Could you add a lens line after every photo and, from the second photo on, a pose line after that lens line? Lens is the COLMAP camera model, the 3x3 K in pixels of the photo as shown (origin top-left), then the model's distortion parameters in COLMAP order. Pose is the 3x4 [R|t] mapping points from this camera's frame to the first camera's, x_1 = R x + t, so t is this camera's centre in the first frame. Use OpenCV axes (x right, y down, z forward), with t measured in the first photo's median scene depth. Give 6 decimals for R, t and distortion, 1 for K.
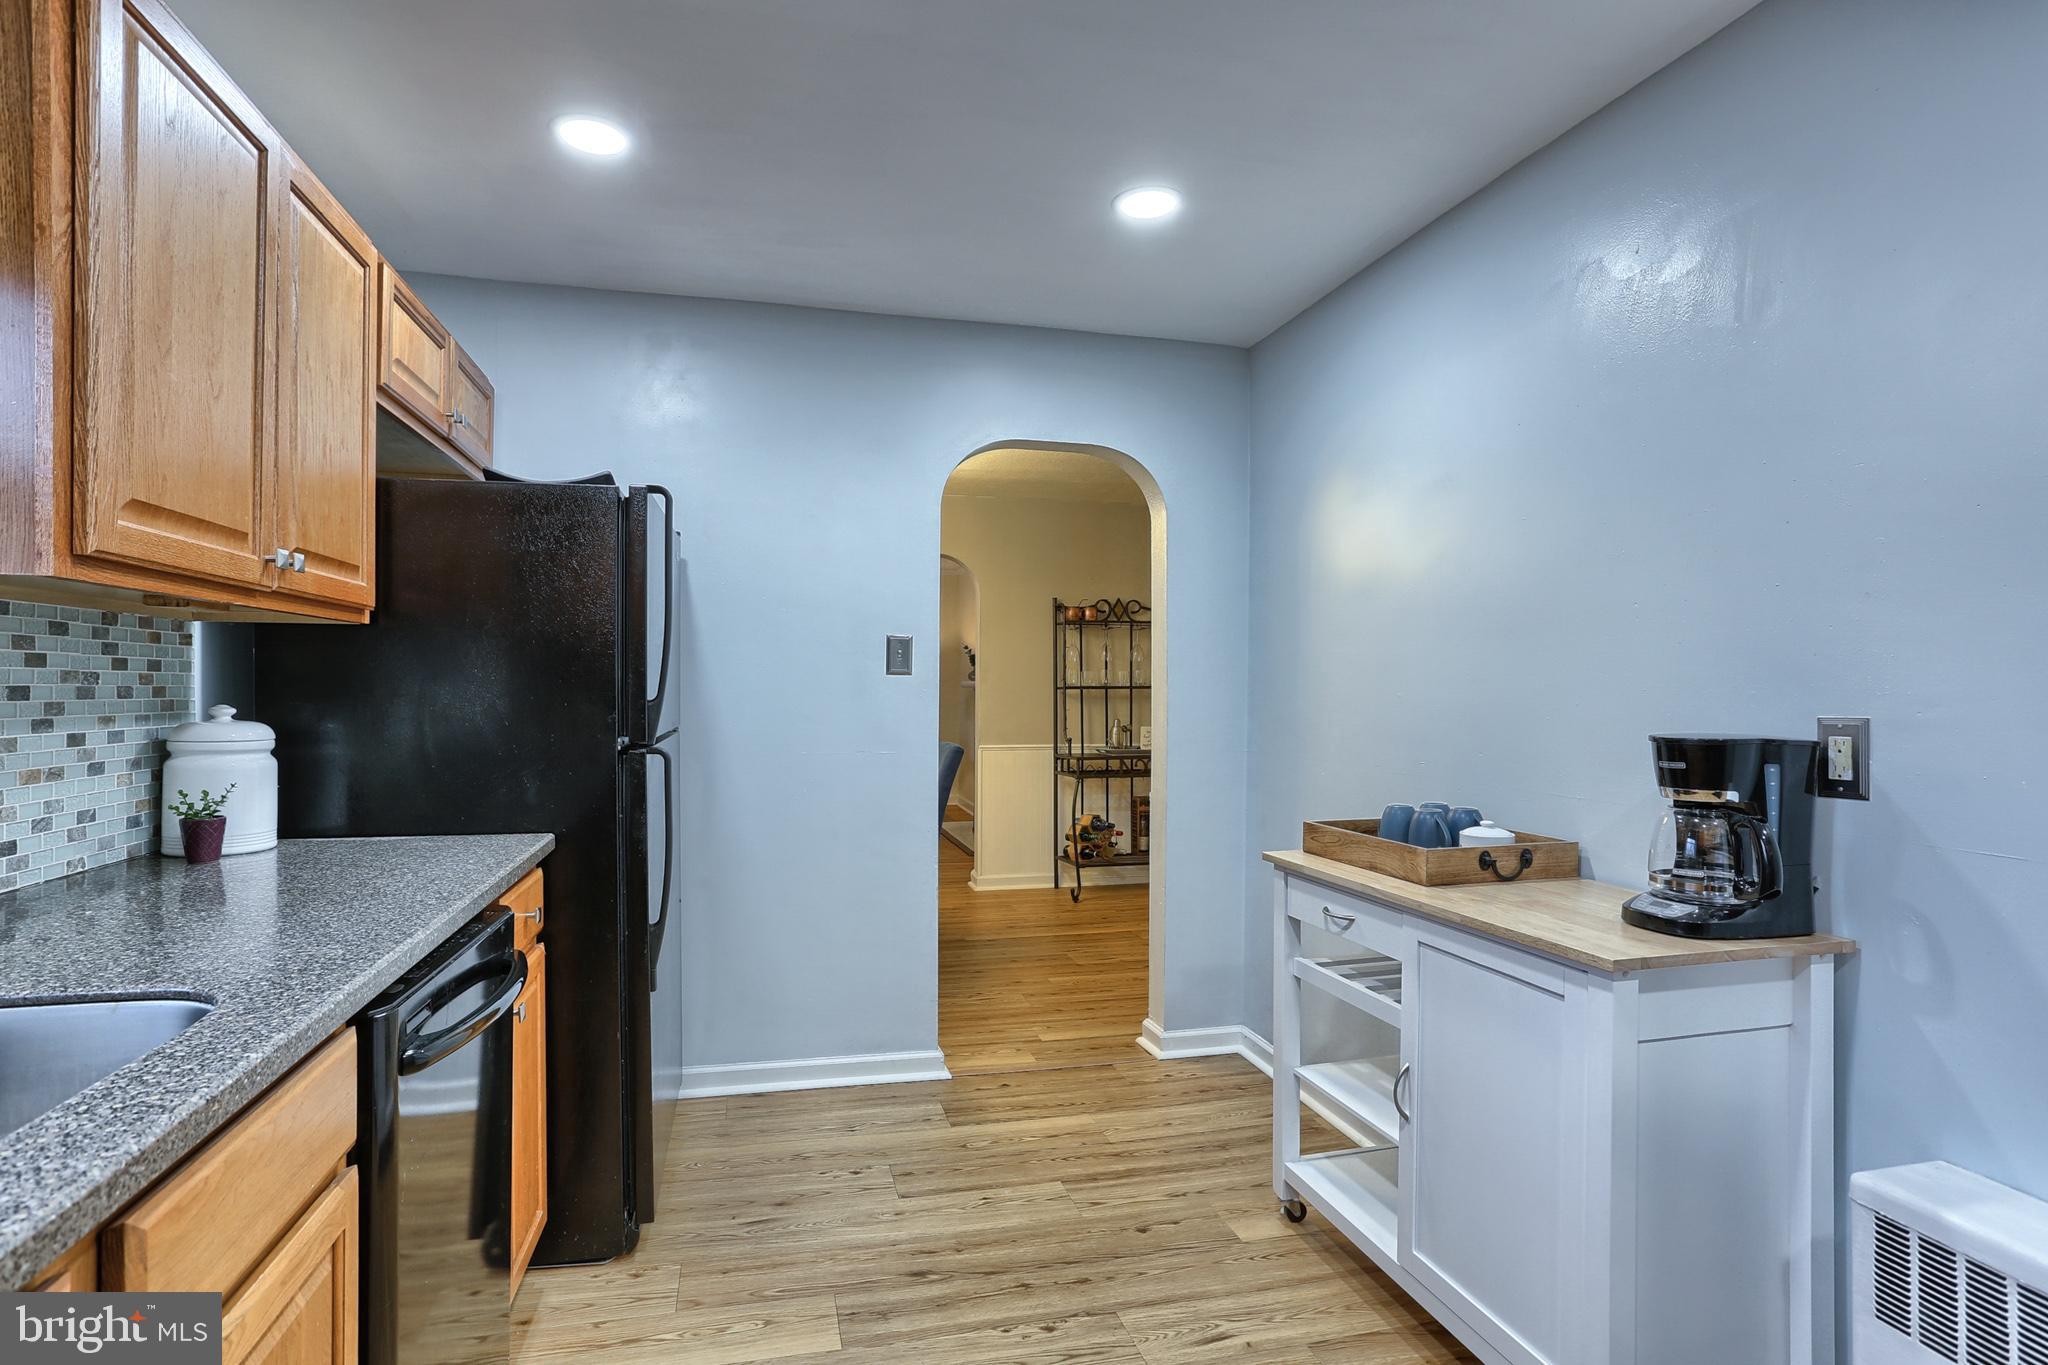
lens RADIAL K [[982.7, 0, 1024.0], [0, 982.7, 682.5], [0, 0, 1]] dist [-0.033106, 0.000874]
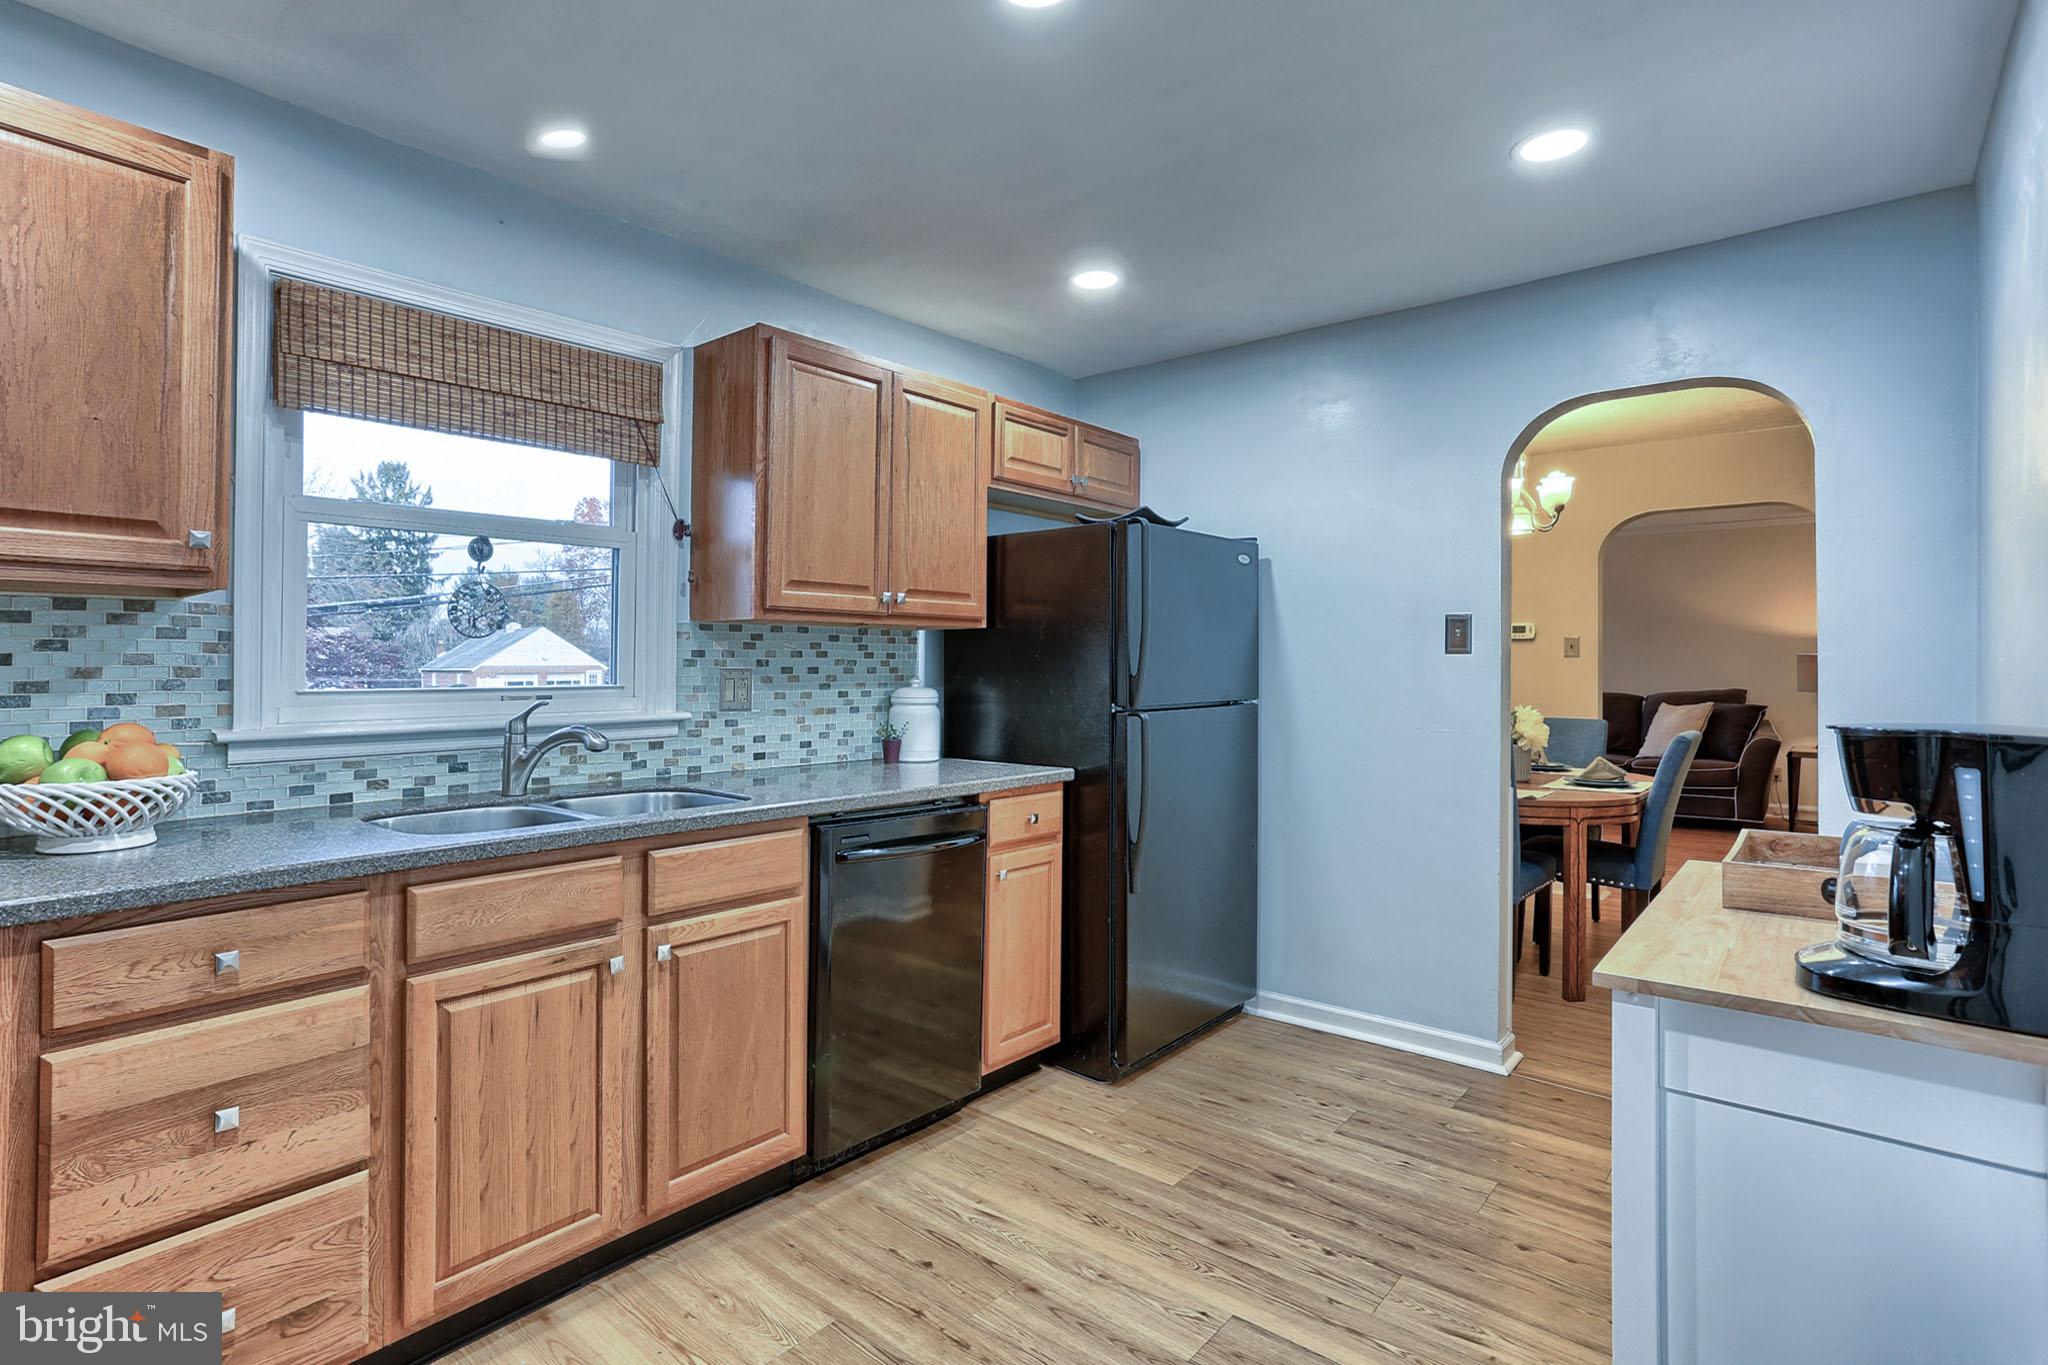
lens RADIAL K [[1039.7, 0, 994.8], [0, 1039.7, 622.9], [0, 0, 1]] dist [-0.037976, 0.000933]
pose [[0.570635, -0.038939, -0.820280, 0.772605], [0.006265, 0.999053, -0.043067, 0.005758], [0.821180, 0.019437, 0.570338, 0.021250]]
